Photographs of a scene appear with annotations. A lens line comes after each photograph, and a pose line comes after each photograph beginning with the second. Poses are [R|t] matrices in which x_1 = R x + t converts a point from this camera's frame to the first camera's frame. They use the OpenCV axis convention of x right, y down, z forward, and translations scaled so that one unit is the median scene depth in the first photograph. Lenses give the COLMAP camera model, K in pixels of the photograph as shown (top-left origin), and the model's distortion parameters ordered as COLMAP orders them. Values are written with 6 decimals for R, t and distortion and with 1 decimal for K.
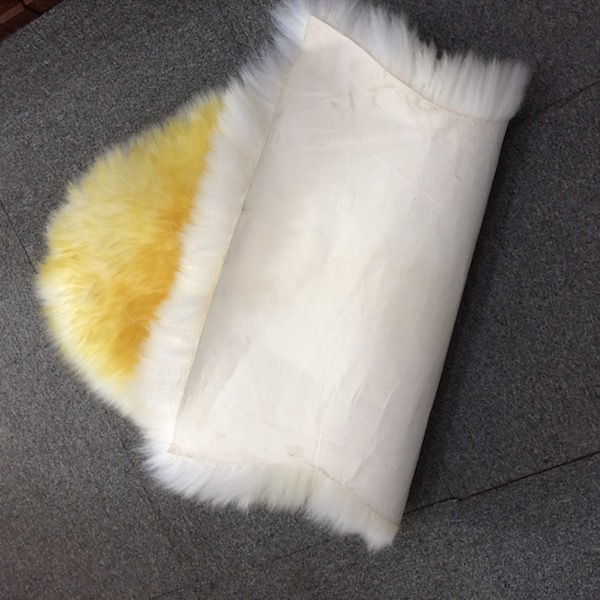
lens RADIAL K [[667.5, 0, 289.4], [0, 667.5, 307.0], [0, 0, 1]] dist [0.034004, 0.000000]
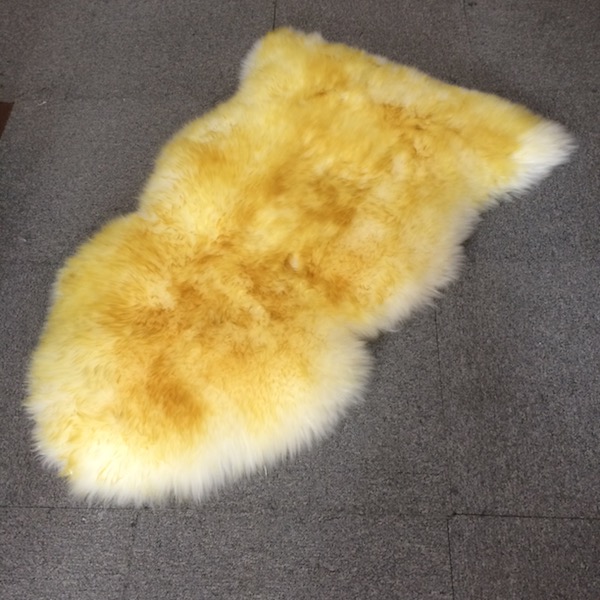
lens RADIAL K [[667.5, 0, 301.9], [0, 667.5, 298.7], [0, 0, 1]] dist [0.034004, 0.000000]
pose [[0.474273, -0.615899, 0.629073, -0.629272], [0.876554, 0.263825, -0.402554, 0.536510], [0.081968, 0.742337, 0.664994, 0.188787]]
